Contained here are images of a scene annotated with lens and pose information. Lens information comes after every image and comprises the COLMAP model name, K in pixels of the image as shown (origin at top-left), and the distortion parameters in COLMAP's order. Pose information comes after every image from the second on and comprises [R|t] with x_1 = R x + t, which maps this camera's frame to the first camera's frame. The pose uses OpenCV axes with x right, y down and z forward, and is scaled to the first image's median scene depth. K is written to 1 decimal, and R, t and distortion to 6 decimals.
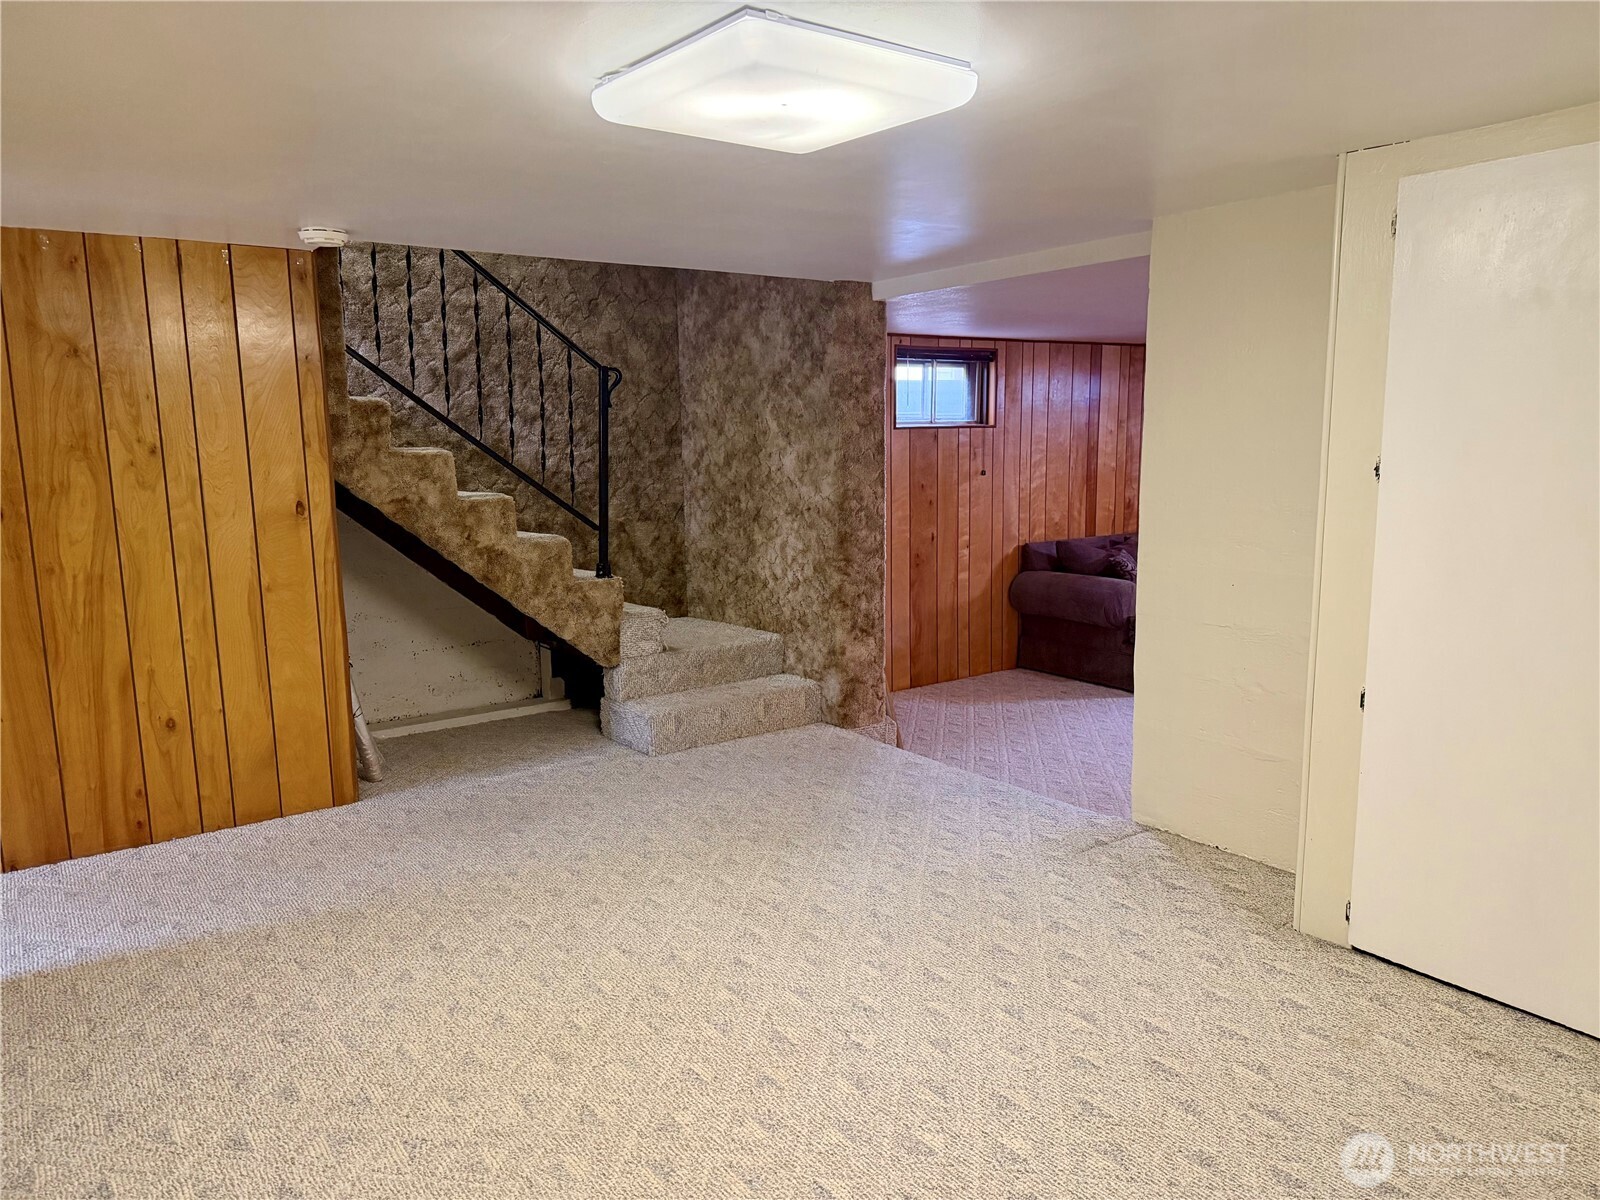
lens RADIAL K [[1099.7, 0, 801.4], [0, 1099.7, 599.9], [0, 0, 1]] dist [0.003717, -0.030758]
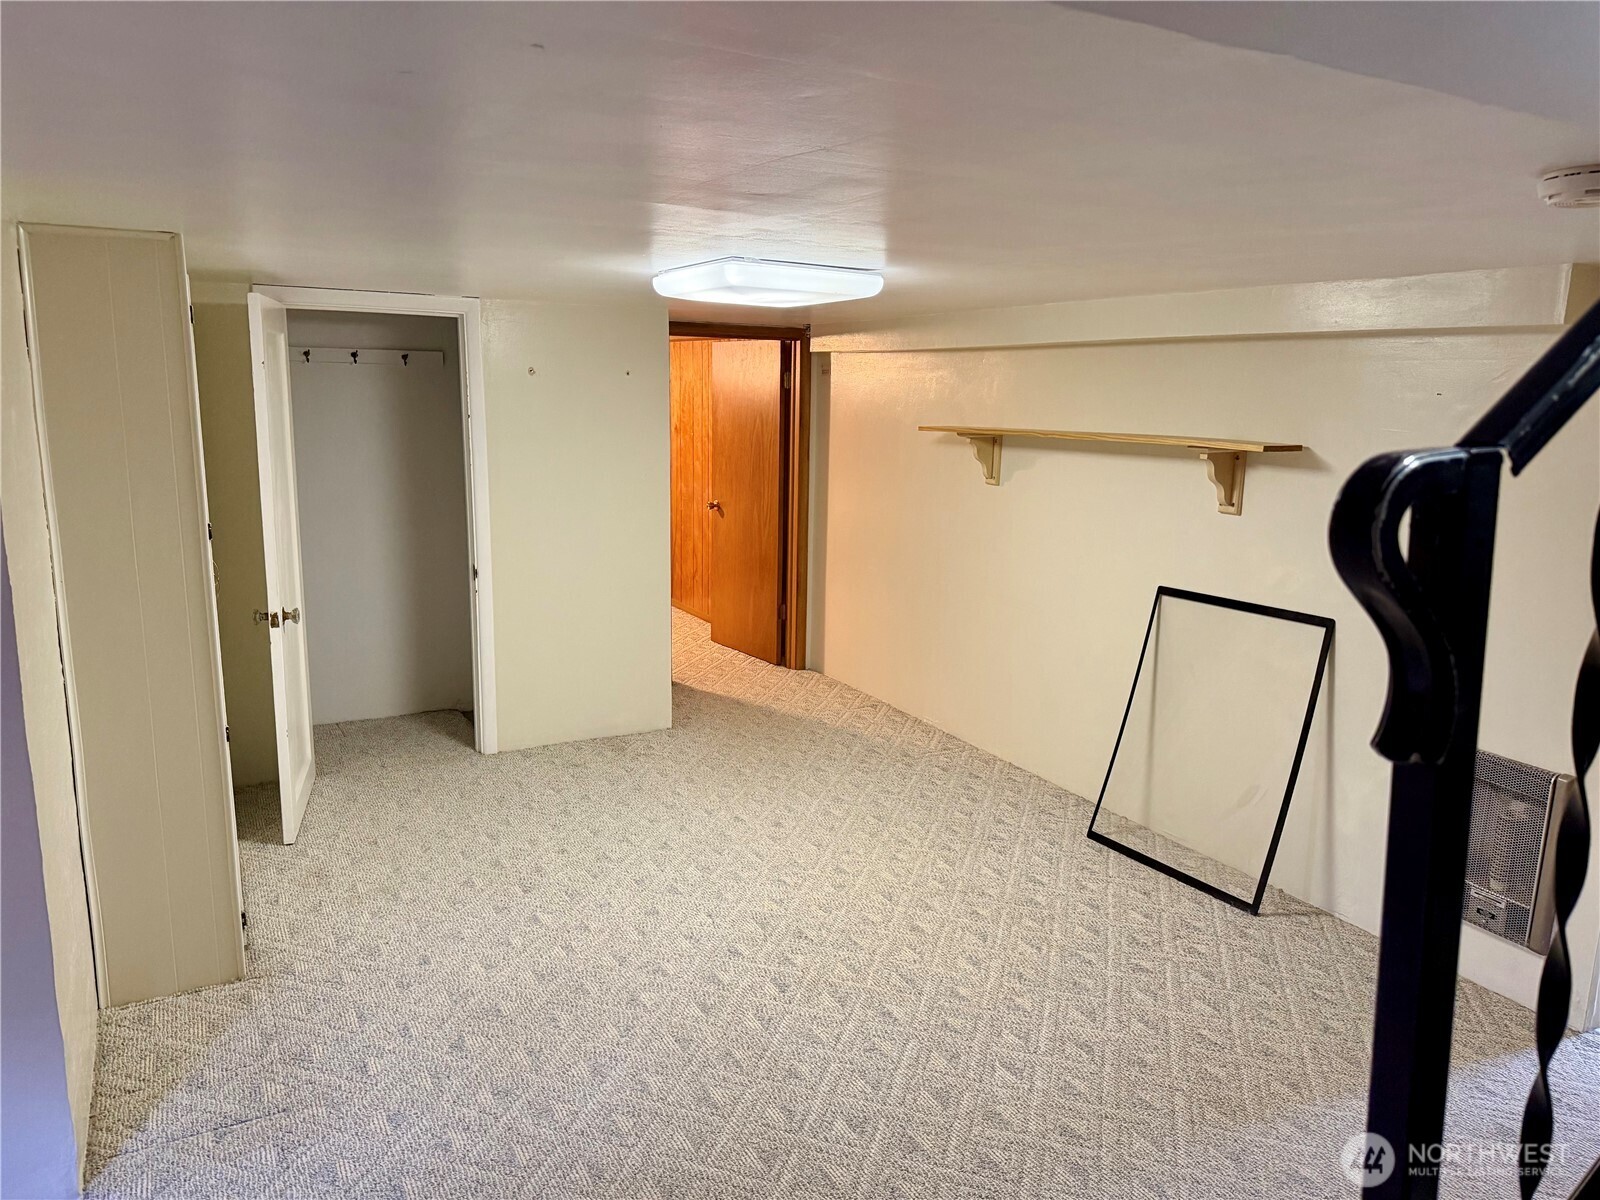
lens RADIAL K [[1099.7, 0, 799.4], [0, 1099.7, 598.7], [0, 0, 1]] dist [0.003717, -0.030758]
pose [[-0.991900, -0.029910, 0.123453, -0.212303], [0.013307, 0.942066, 0.335164, -0.427829], [-0.126326, 0.334091, -0.934037, 2.018239]]
